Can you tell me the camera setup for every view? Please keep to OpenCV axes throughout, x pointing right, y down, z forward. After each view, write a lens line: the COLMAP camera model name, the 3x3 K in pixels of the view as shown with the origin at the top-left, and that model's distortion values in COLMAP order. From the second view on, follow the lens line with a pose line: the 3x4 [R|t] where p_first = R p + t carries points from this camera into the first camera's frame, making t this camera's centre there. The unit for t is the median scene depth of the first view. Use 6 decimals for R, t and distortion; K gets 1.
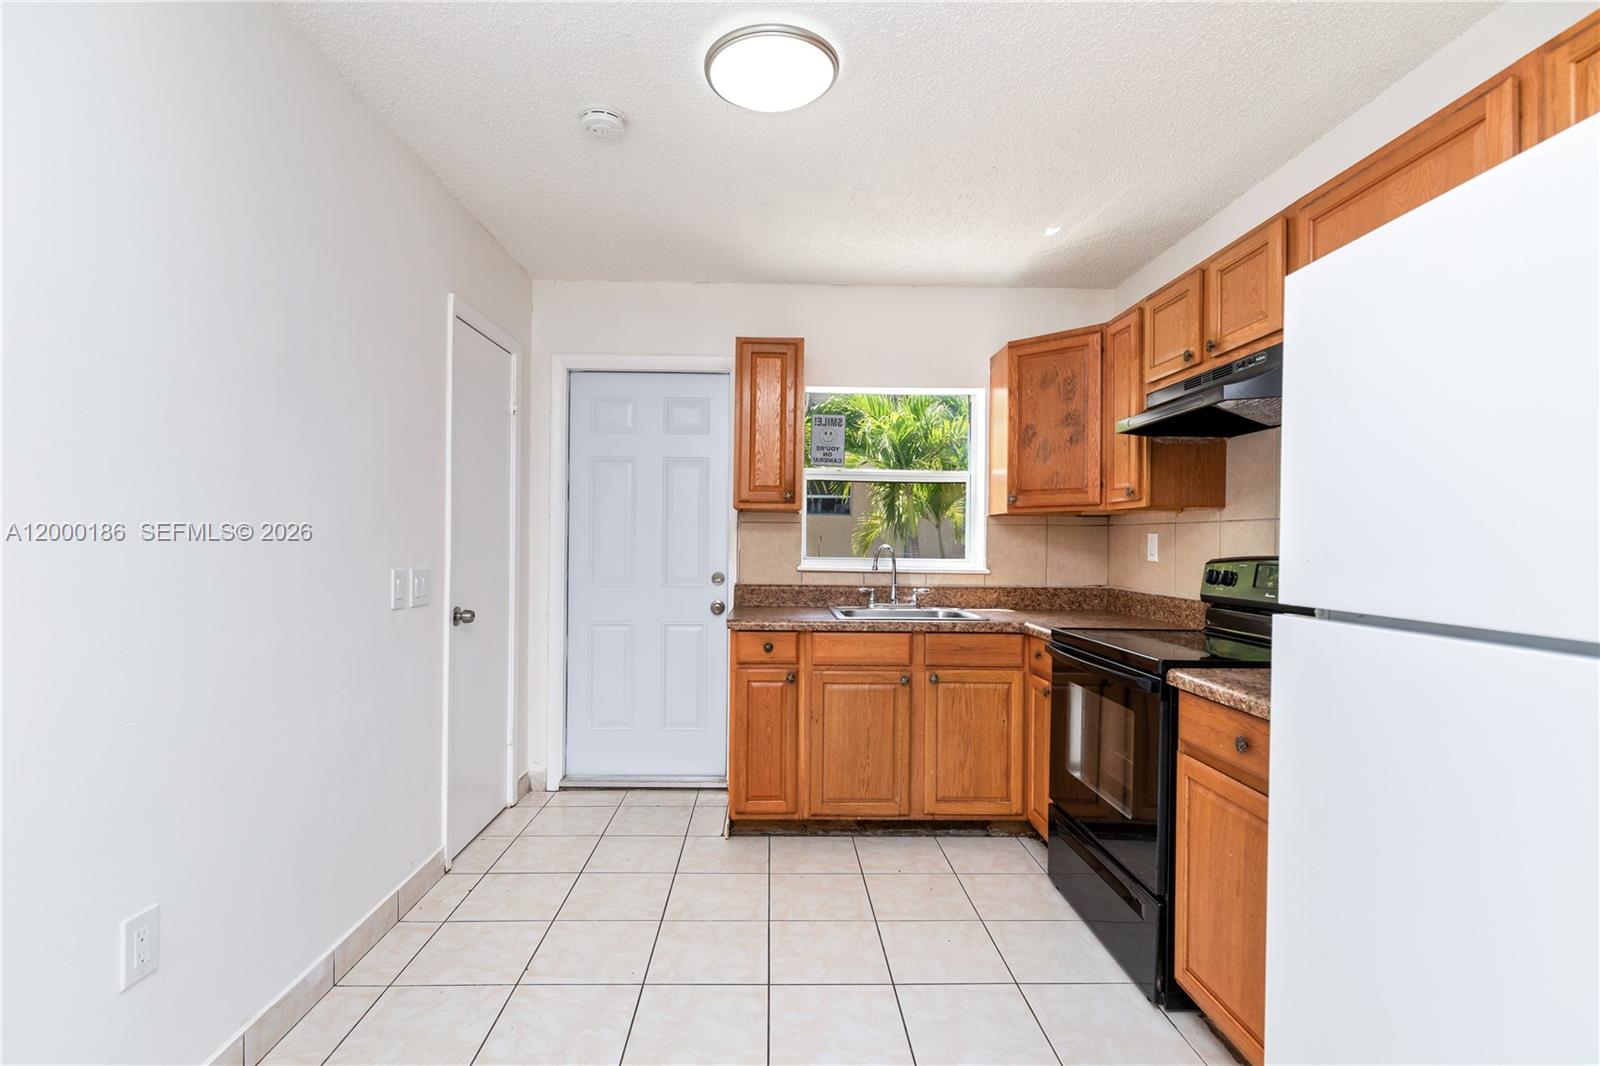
lens RADIAL K [[750.2, 0, 784.4], [0, 750.2, 535.2], [0, 0, 1]] dist [-0.005062, 0.000401]
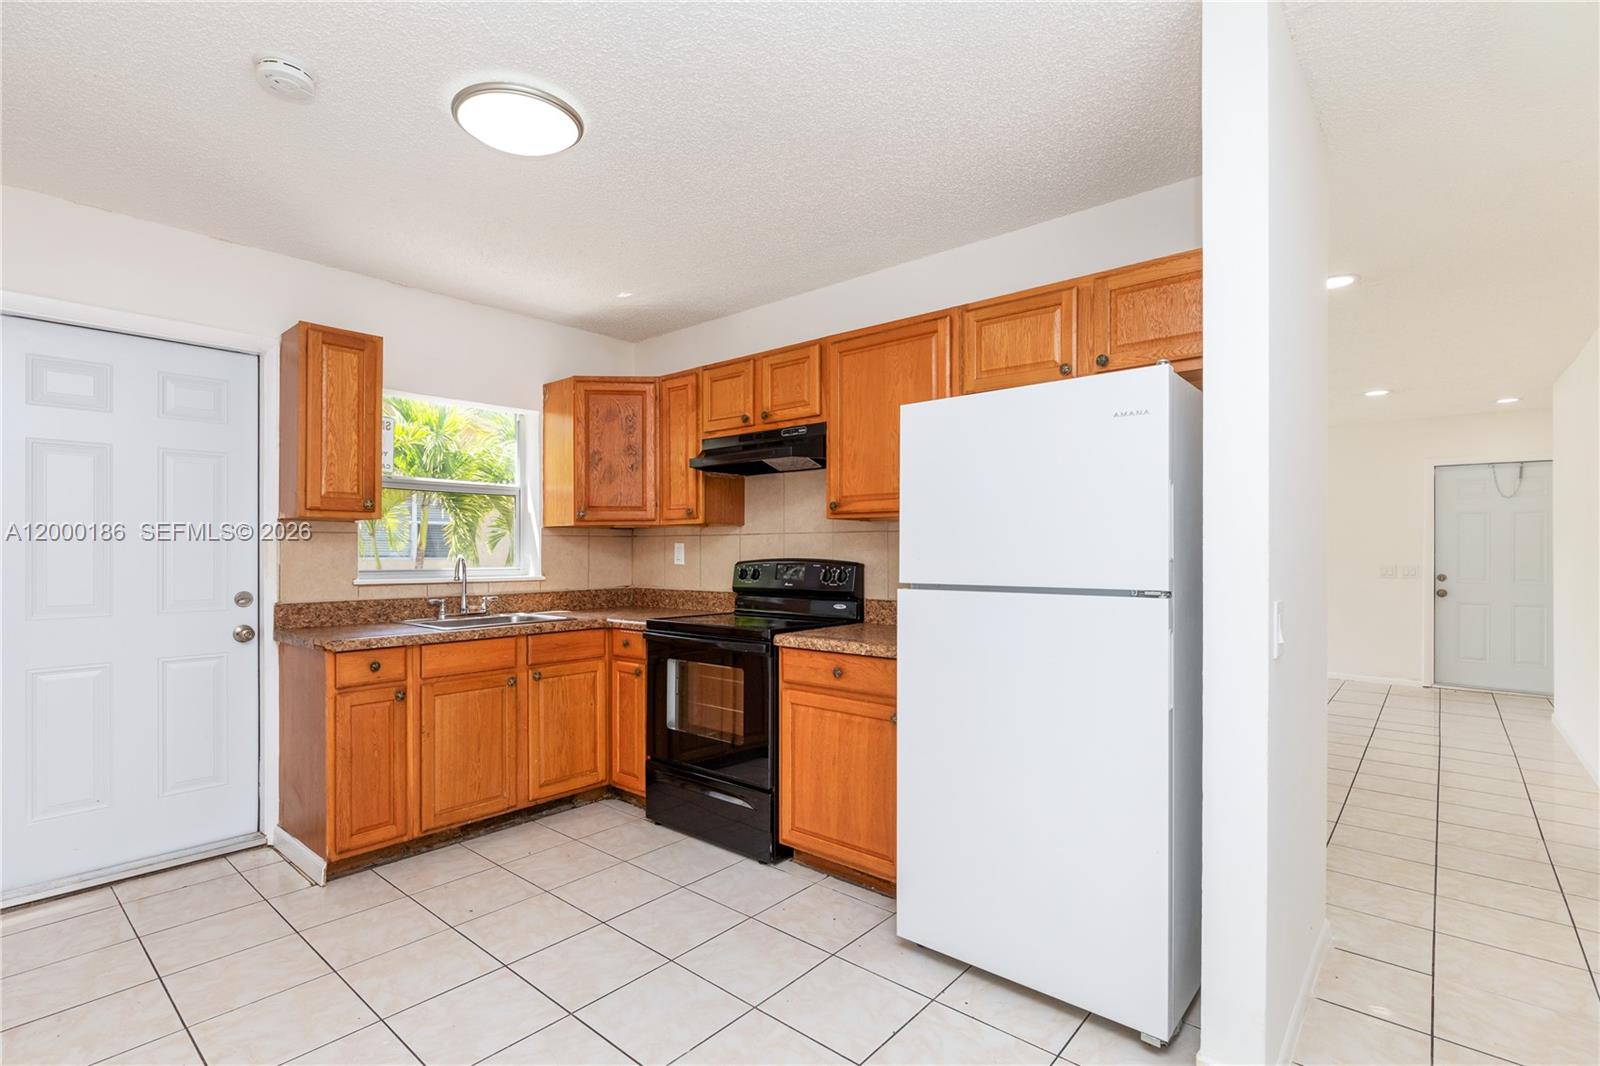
lens RADIAL K [[750.2, 0, 791.0], [0, 750.2, 545.9], [0, 0, 1]] dist [-0.005062, 0.000401]
pose [[0.670961, -0.007636, 0.741453, -0.365541], [0.004815, 0.999971, 0.005941, -0.004503], [-0.741477, -0.000417, 0.670979, -0.015803]]
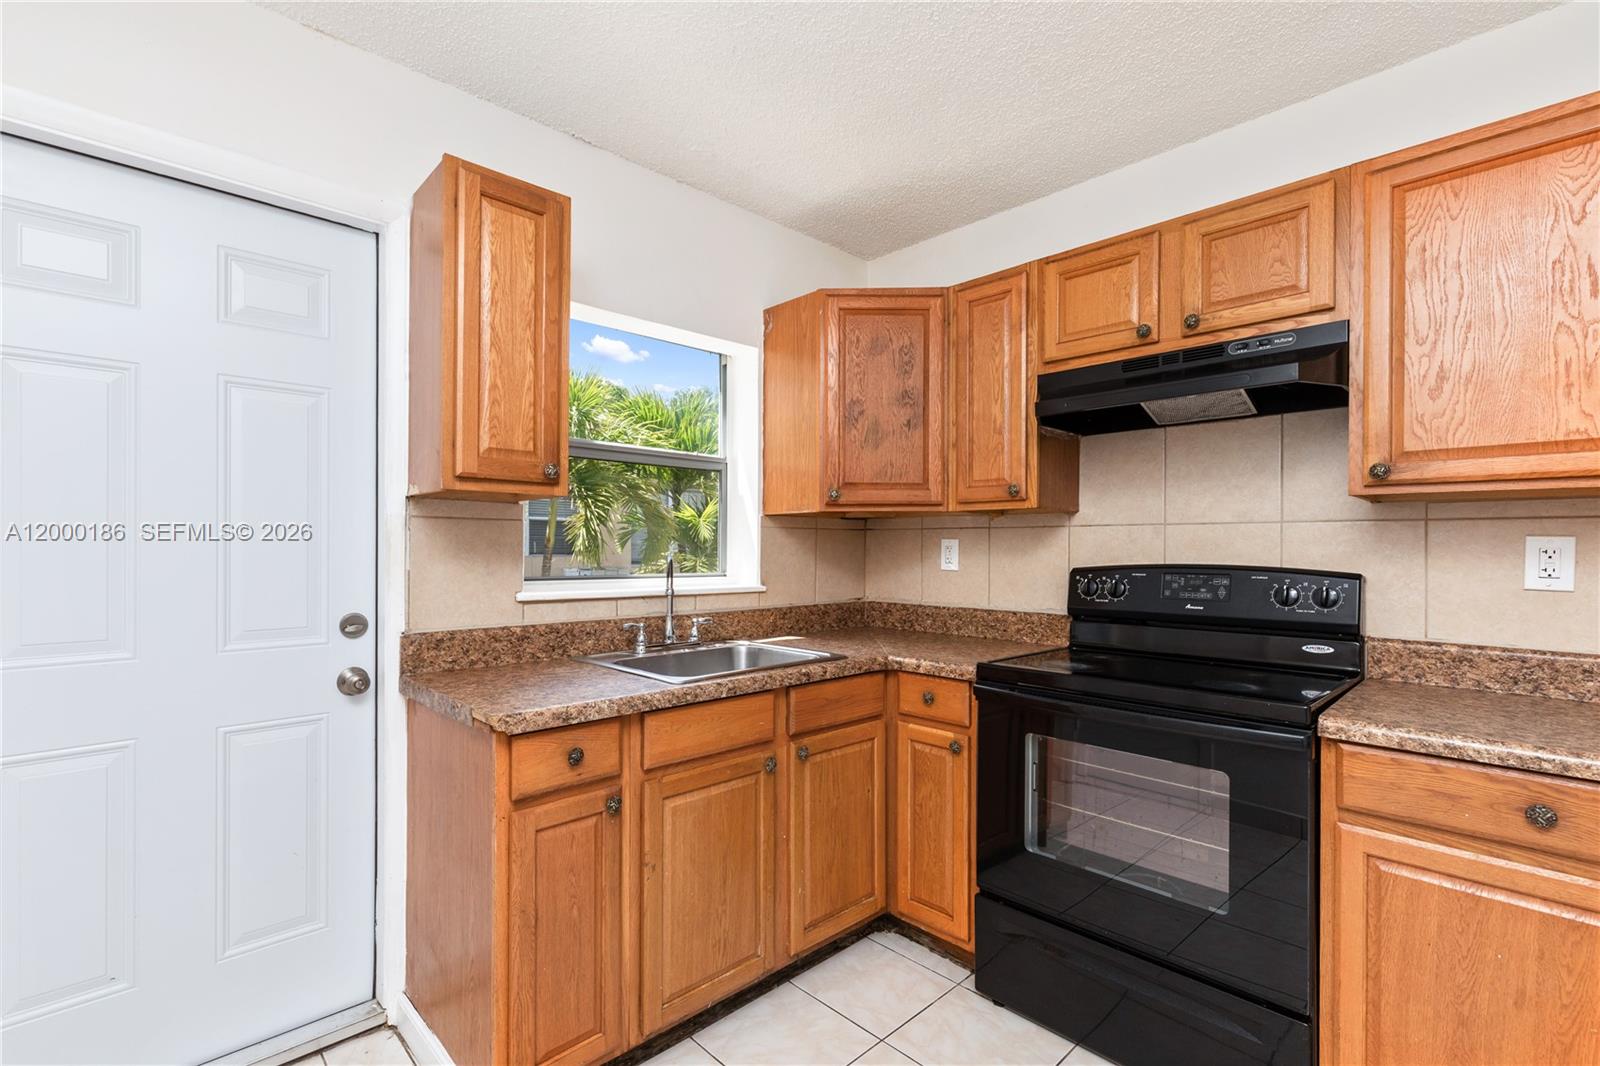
lens RADIAL K [[724.1, 0, 789.3], [0, 724.1, 545.5], [0, 0, 1]] dist [0.004856, -0.002239]
pose [[0.738359, -0.005732, 0.674383, -0.250753], [-0.000293, 0.999961, 0.008820, -0.002297], [-0.674408, -0.006710, 0.738329, 0.525224]]
